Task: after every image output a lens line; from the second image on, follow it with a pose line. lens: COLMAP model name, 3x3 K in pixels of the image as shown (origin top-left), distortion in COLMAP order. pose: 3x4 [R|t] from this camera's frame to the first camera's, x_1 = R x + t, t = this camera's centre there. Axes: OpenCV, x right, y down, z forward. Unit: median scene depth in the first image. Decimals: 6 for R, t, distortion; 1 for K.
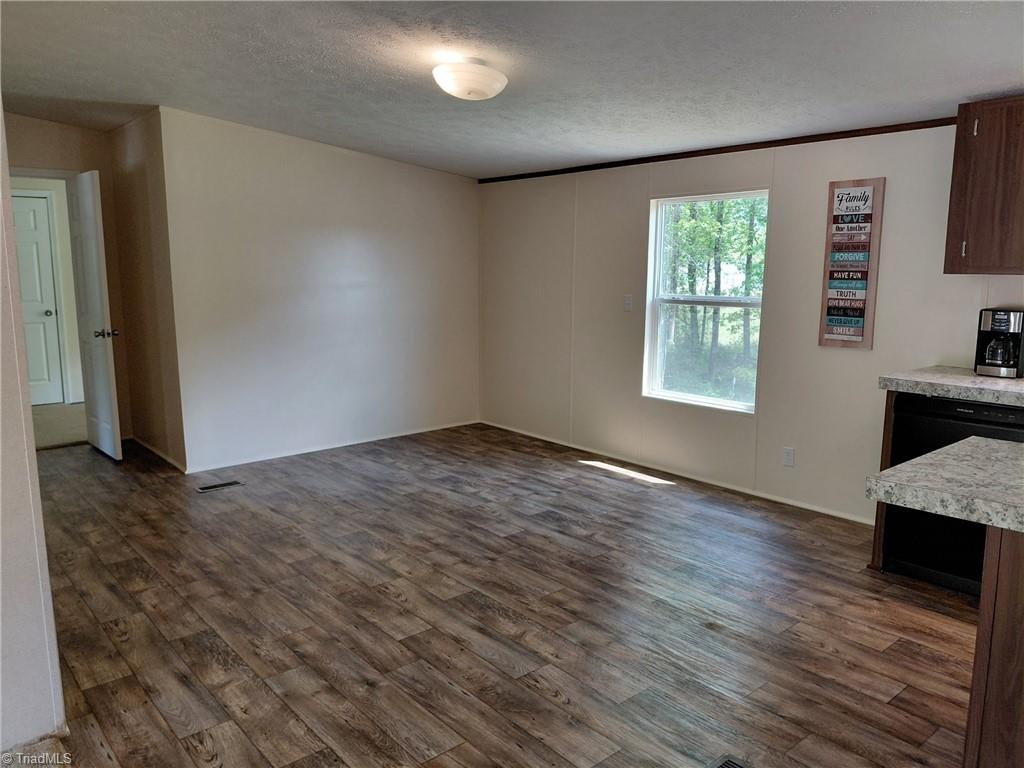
lens RADIAL K [[757.8, 0, 506.0], [0, 757.8, 380.1], [0, 0, 1]] dist [-0.007169, -0.020979]
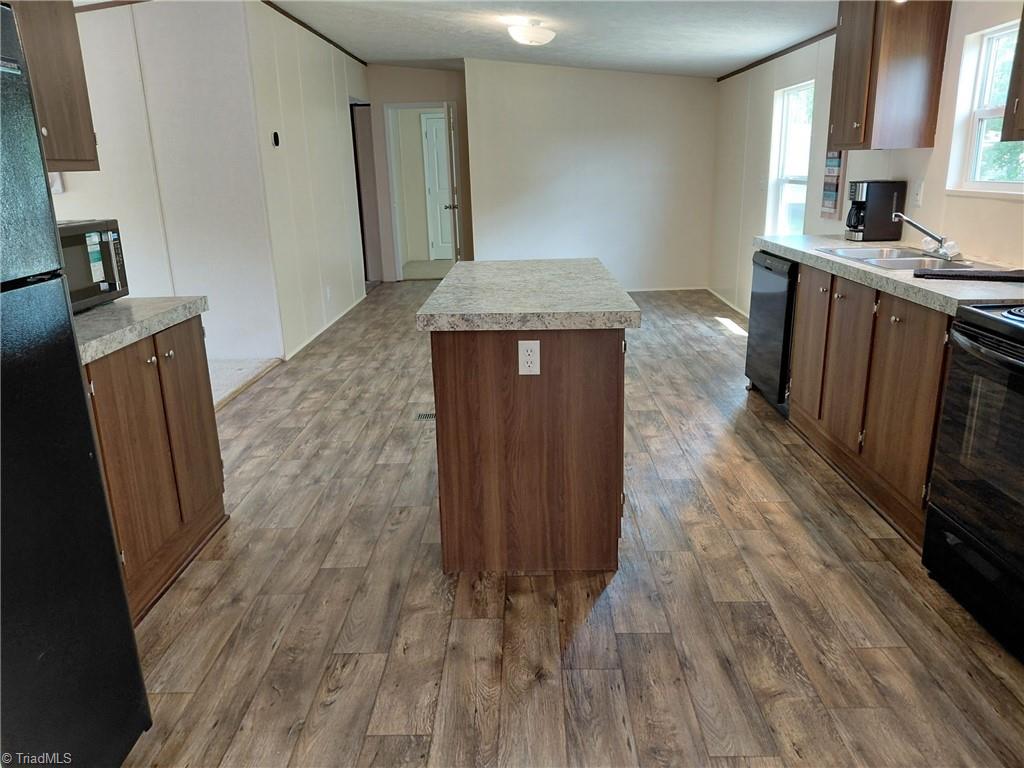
lens RADIAL K [[757.8, 0, 516.8], [0, 757.8, 378.9], [0, 0, 1]] dist [-0.007169, -0.020979]
pose [[0.741070, 0.155717, -0.653121, 1.953078], [-0.064622, 0.984761, 0.161462, 0.109876], [0.668310, -0.077449, 0.739840, -0.482889]]
